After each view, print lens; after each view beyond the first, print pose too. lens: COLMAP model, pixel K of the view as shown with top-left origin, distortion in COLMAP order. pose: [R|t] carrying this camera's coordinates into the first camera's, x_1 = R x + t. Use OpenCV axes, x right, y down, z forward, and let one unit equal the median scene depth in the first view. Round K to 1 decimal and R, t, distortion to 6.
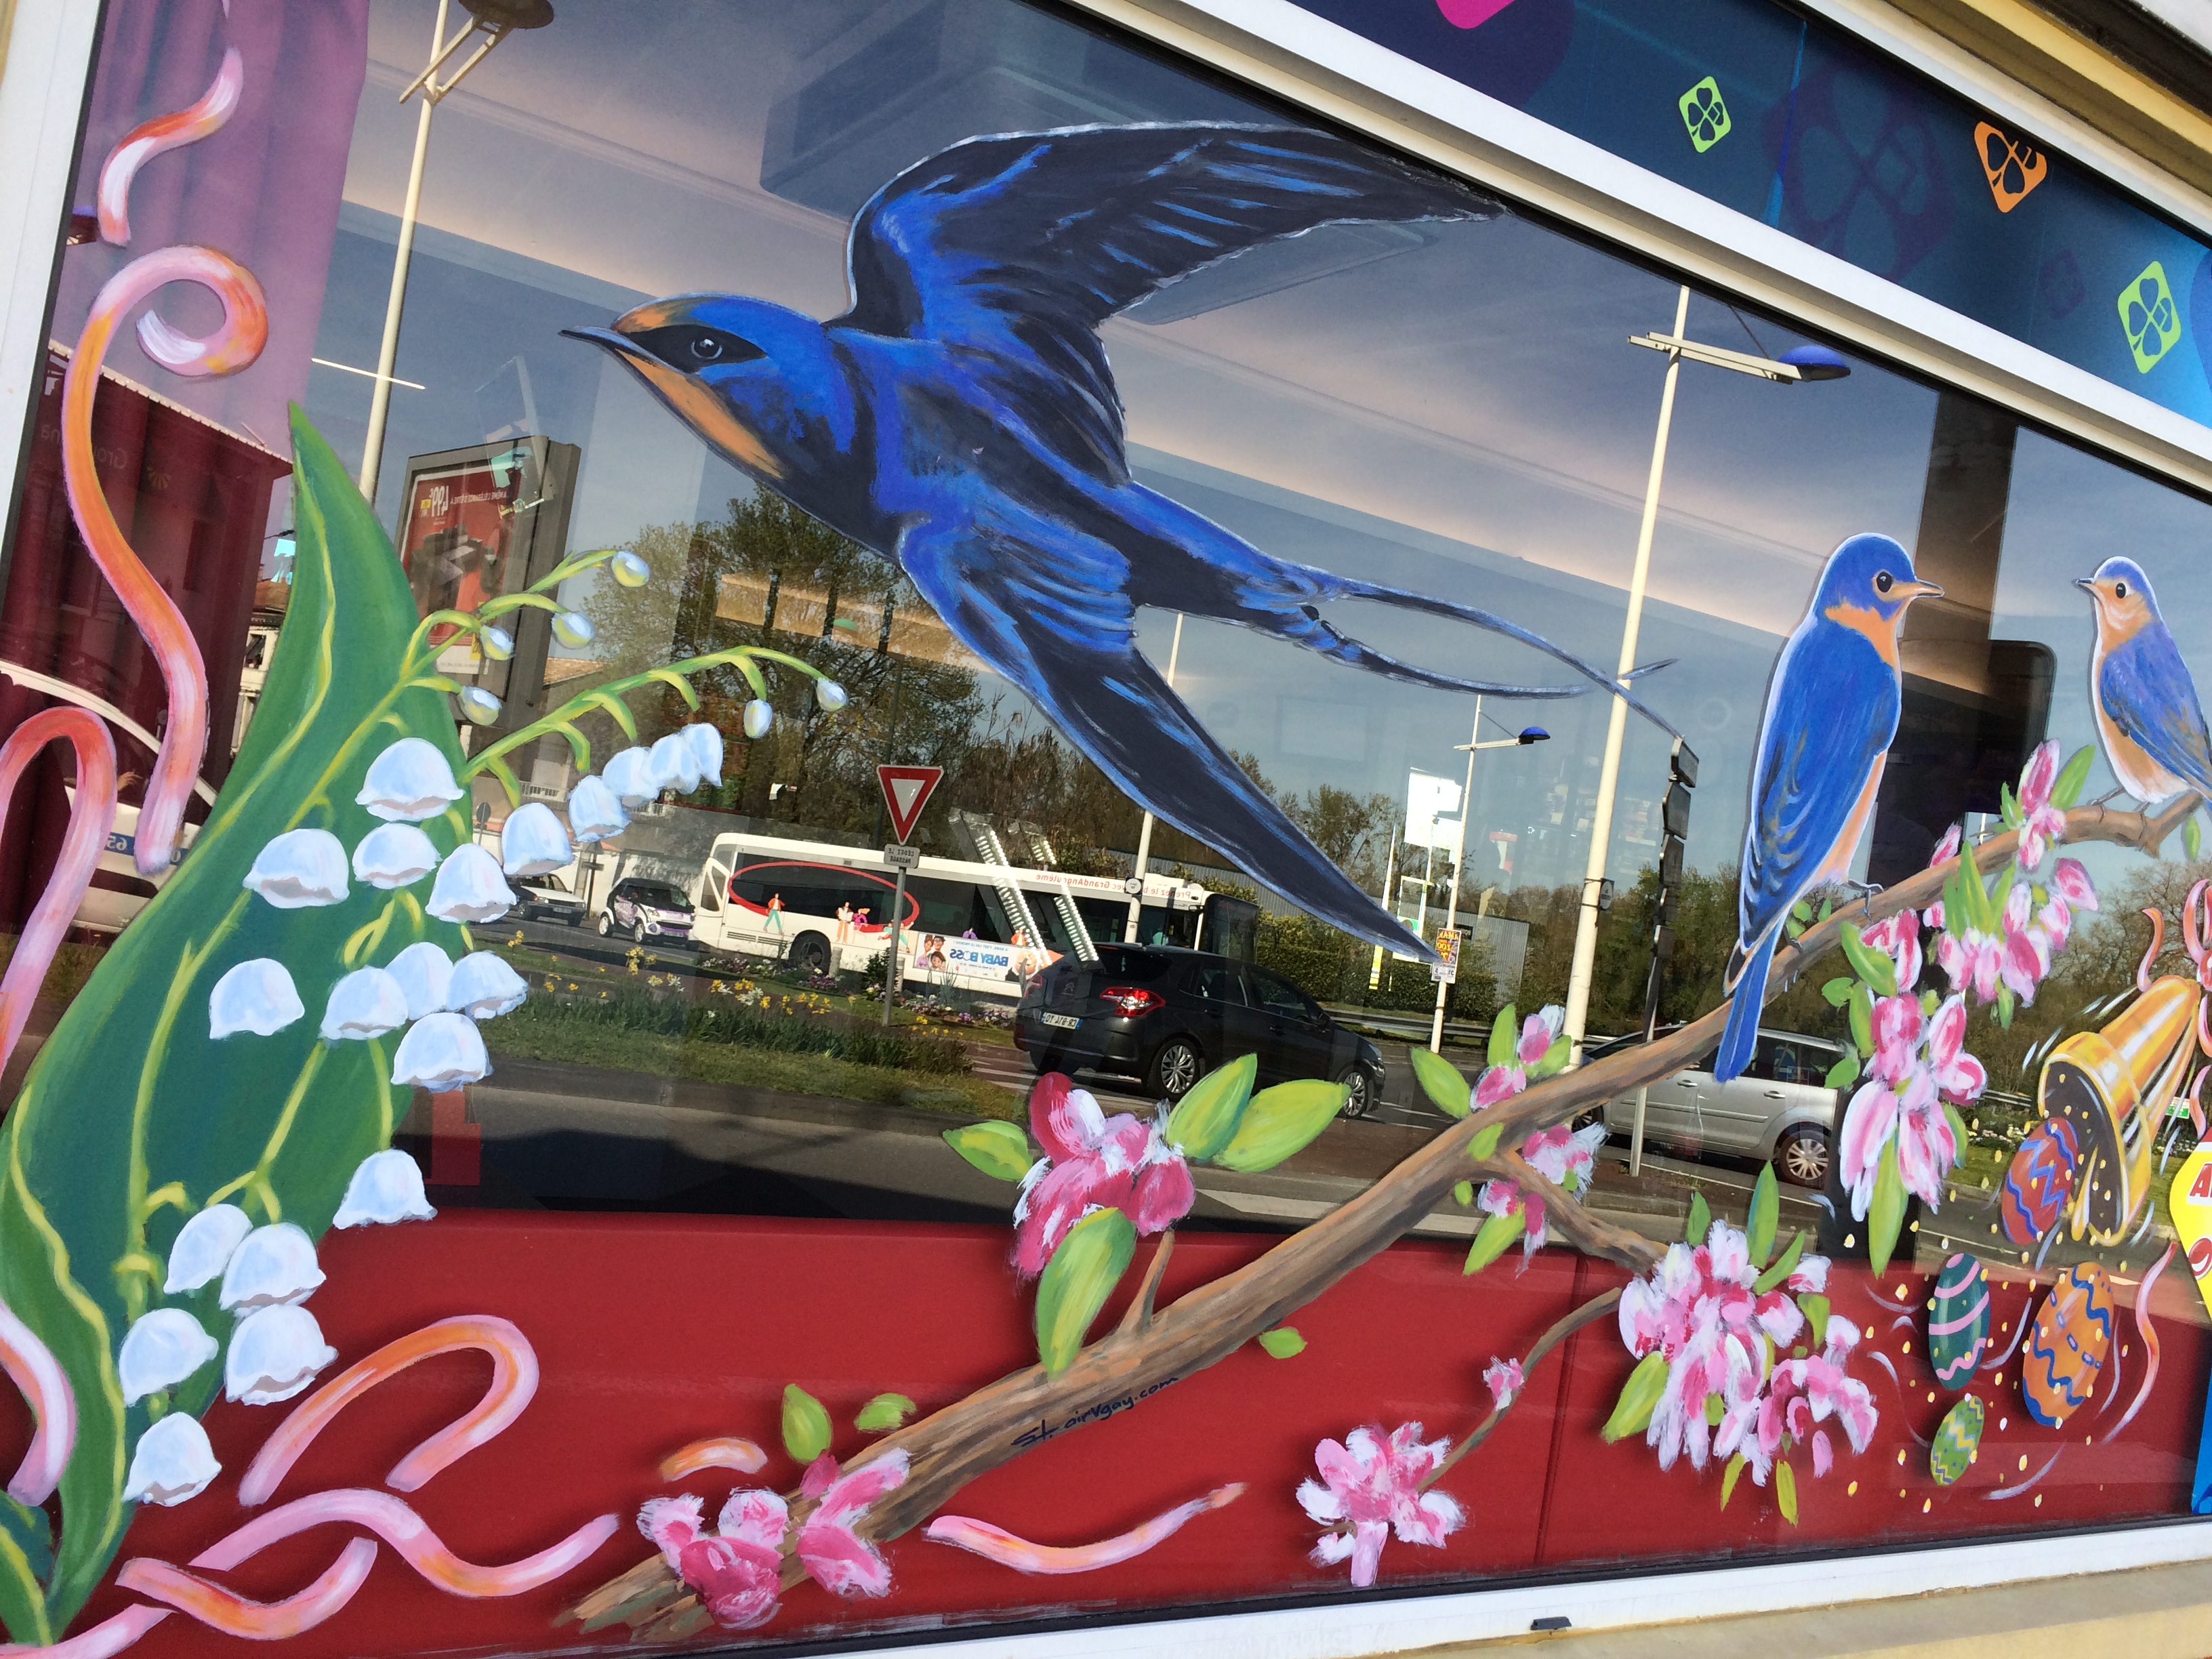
lens RADIAL K [[1816.0, 0, 1045.6], [0, 1816.0, 784.8], [0, 0, 1]] dist [0.069731, -0.075193]
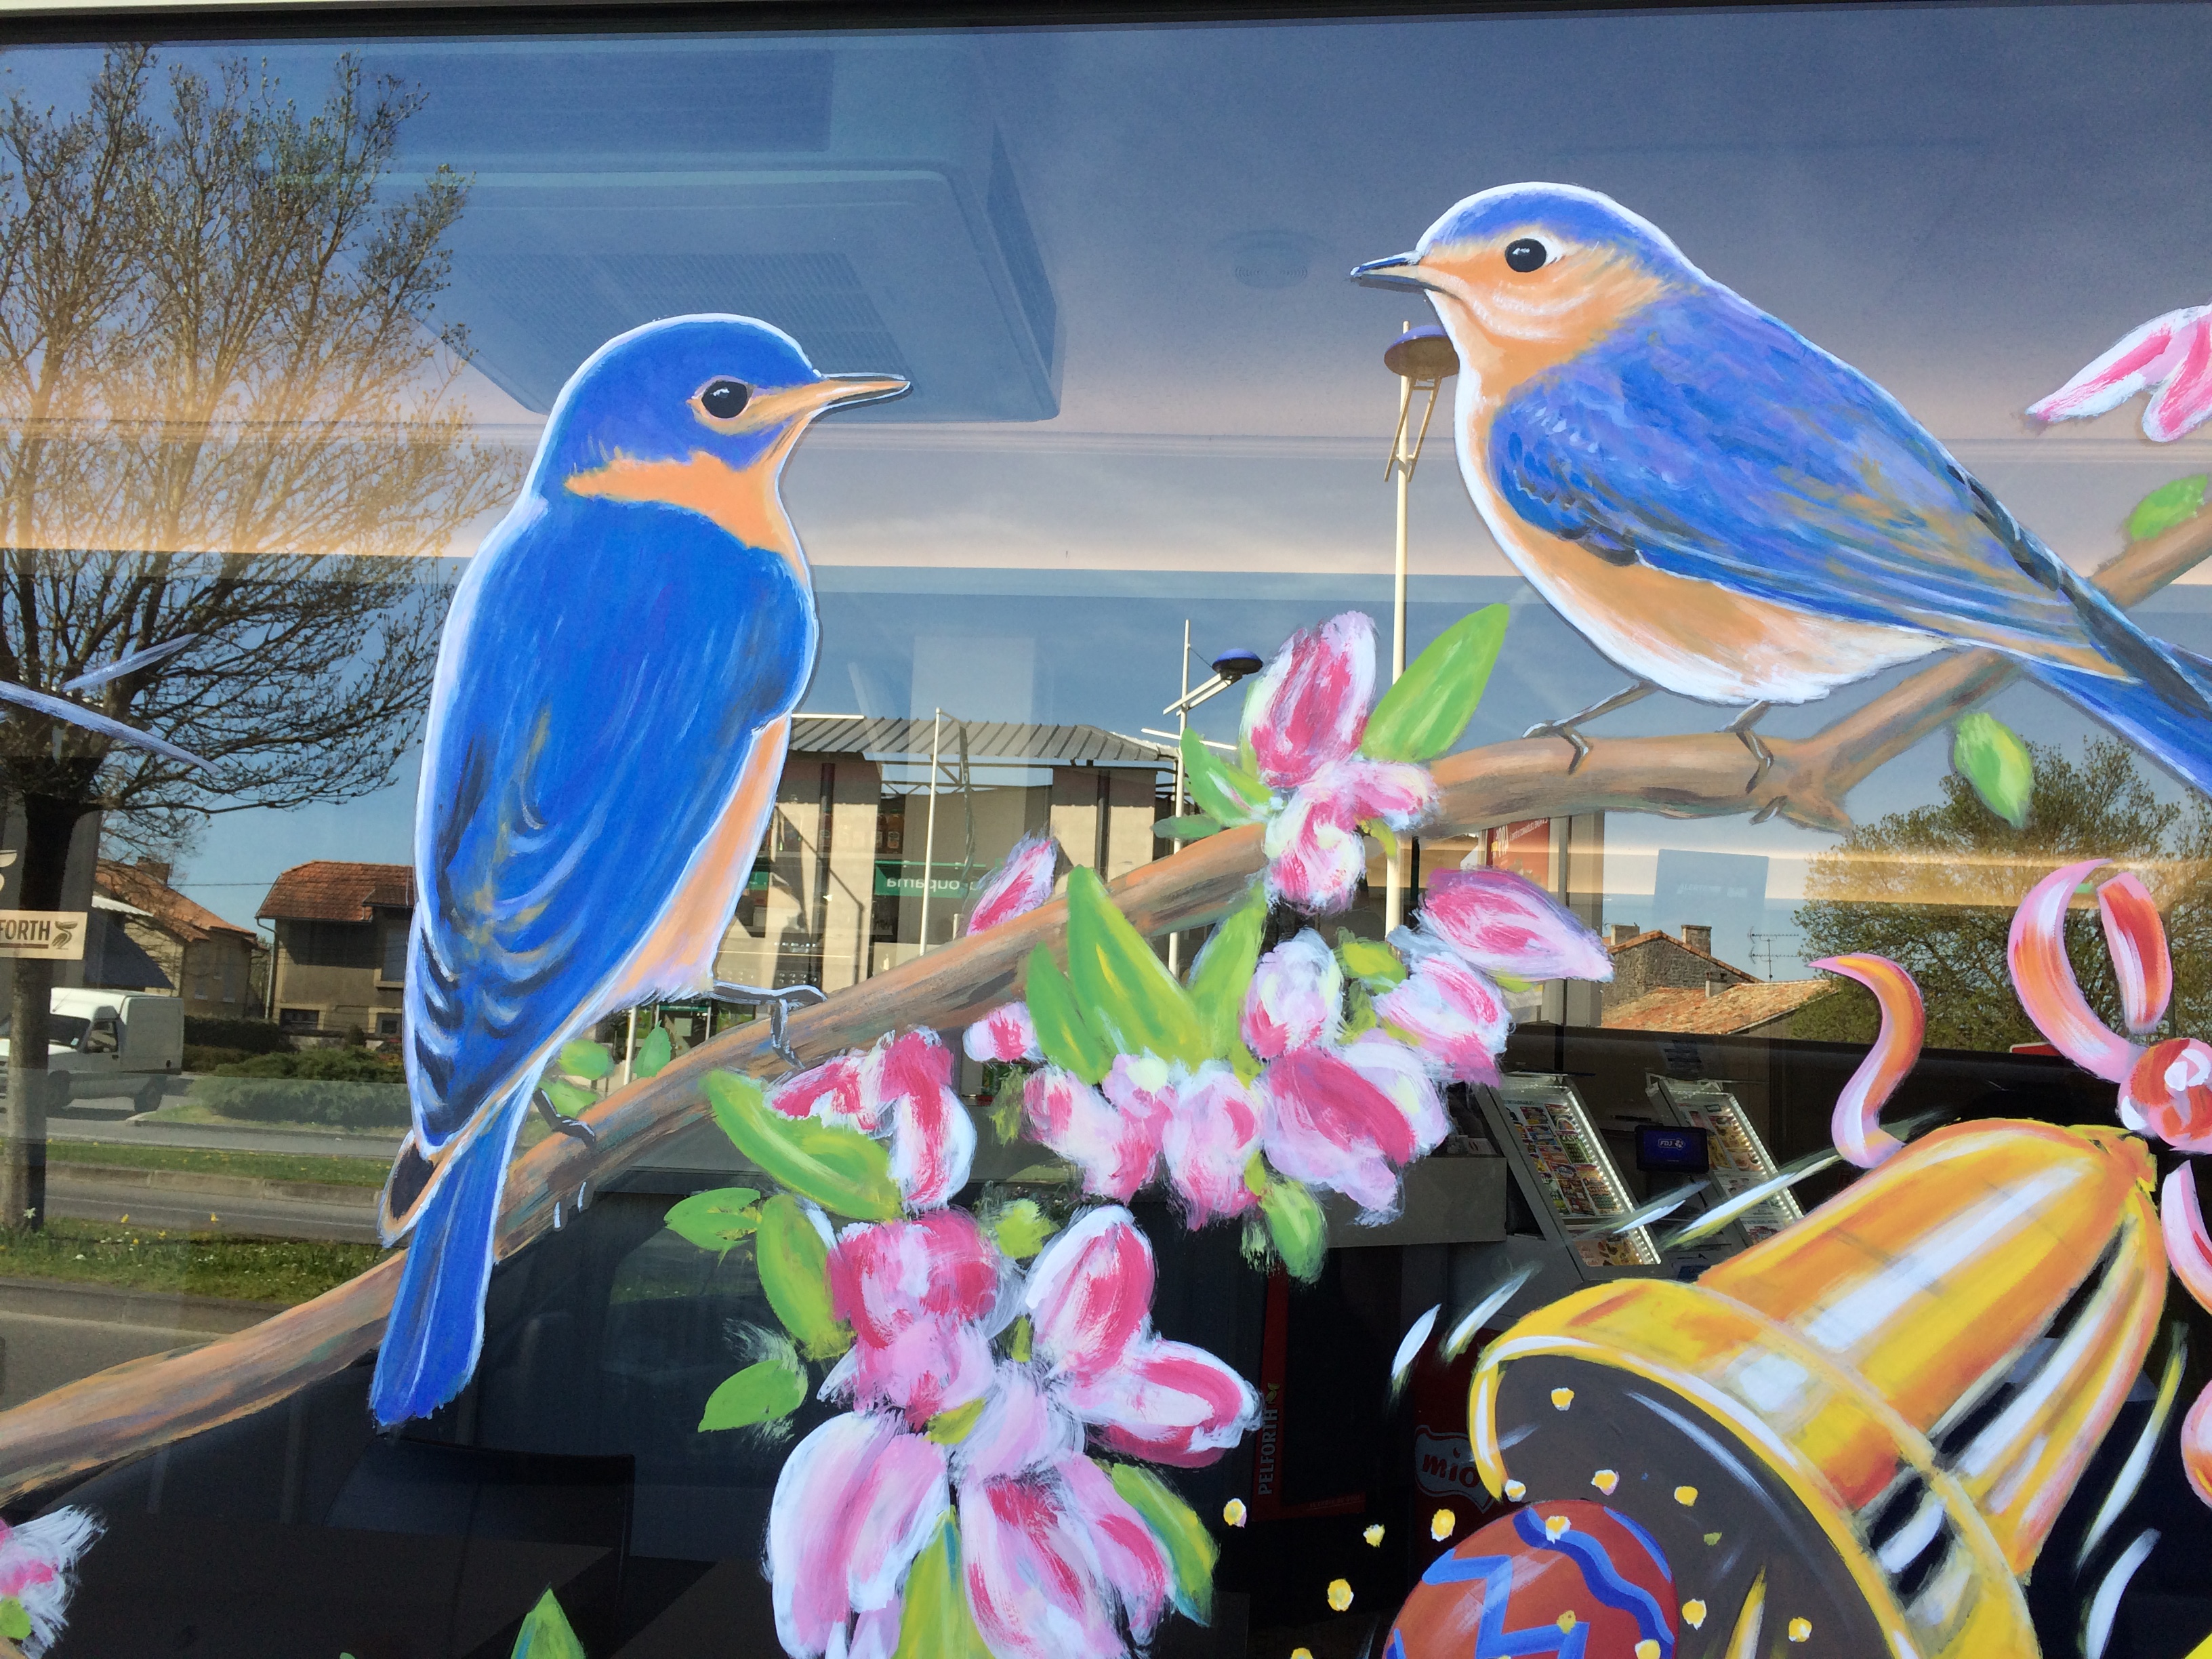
lens RADIAL K [[1816.0, 0, 1073.5], [0, 1816.0, 815.9], [0, 0, 1]] dist [0.069731, -0.075193]
pose [[0.796811, -0.199503, -0.570342, 0.884754], [0.102076, 0.974797, -0.198372, 0.126079], [0.595544, 0.099847, 0.797094, 0.732842]]
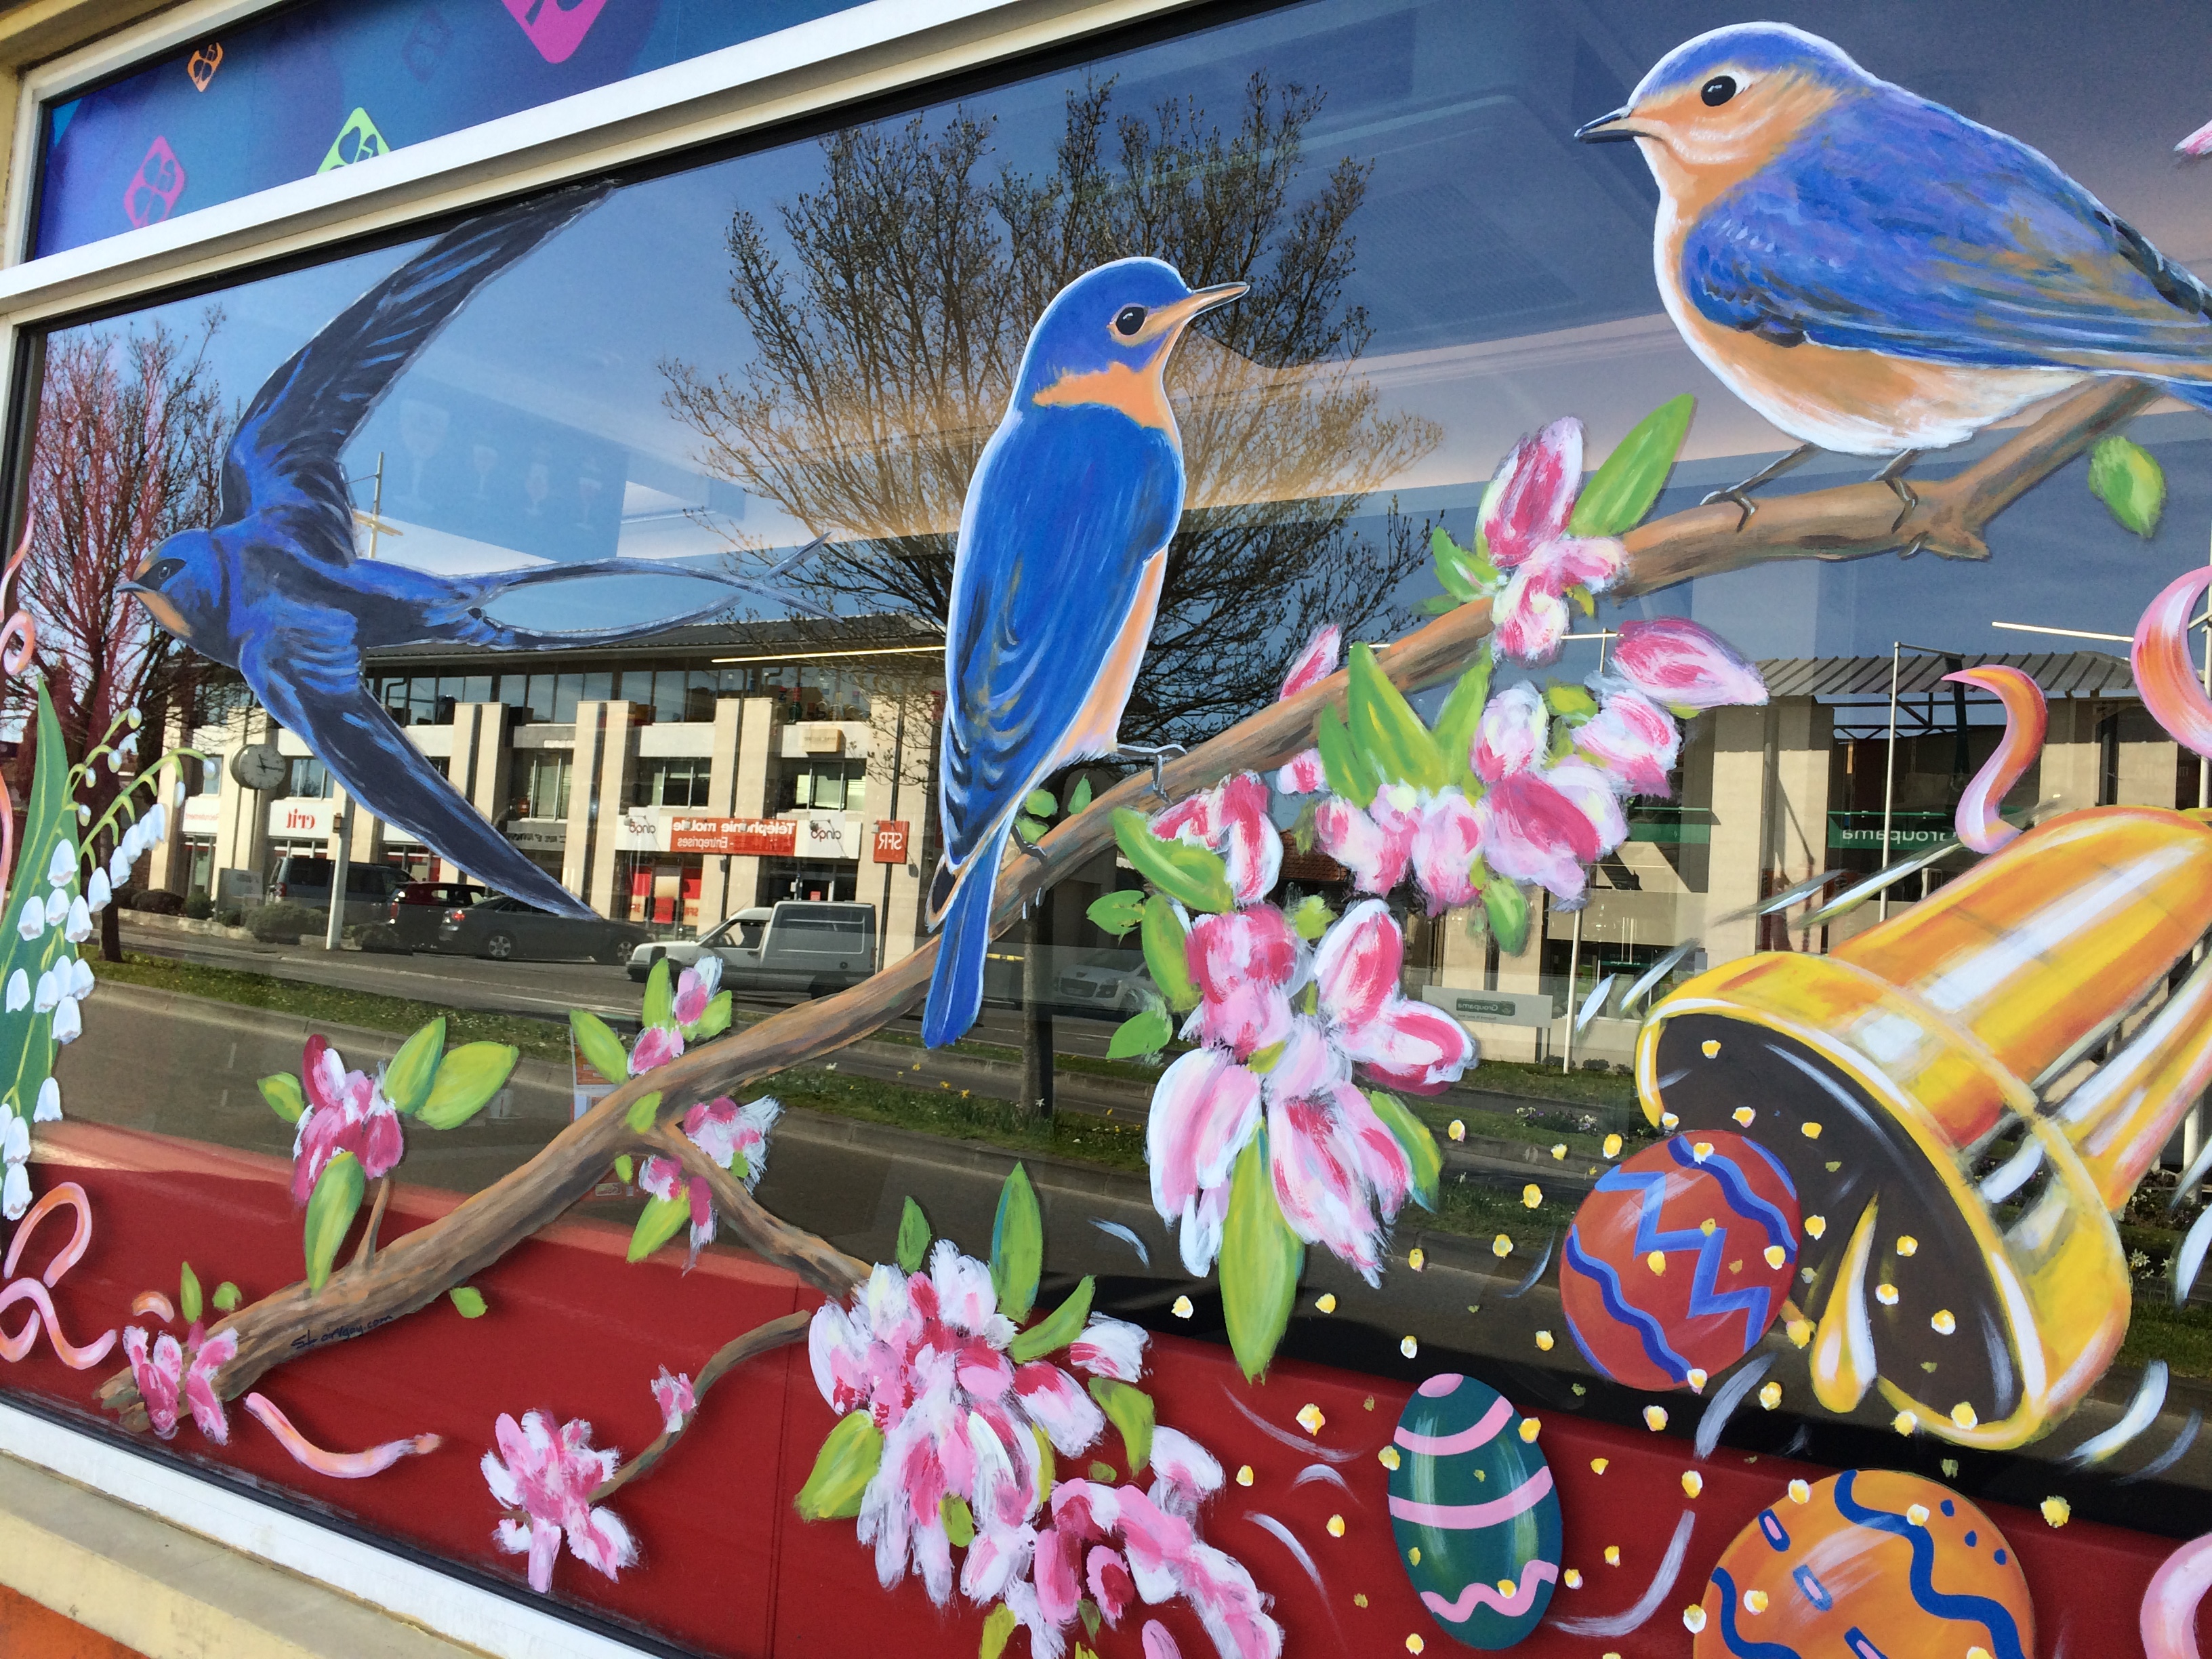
lens RADIAL K [[1816.0, 0, 1141.2], [0, 1816.0, 813.1], [0, 0, 1]] dist [0.069731, -0.075193]
pose [[0.434961, -0.202508, -0.877382, 1.133243], [0.028023, 0.976955, -0.211597, 0.240857], [0.900013, 0.067450, 0.430613, 0.794490]]
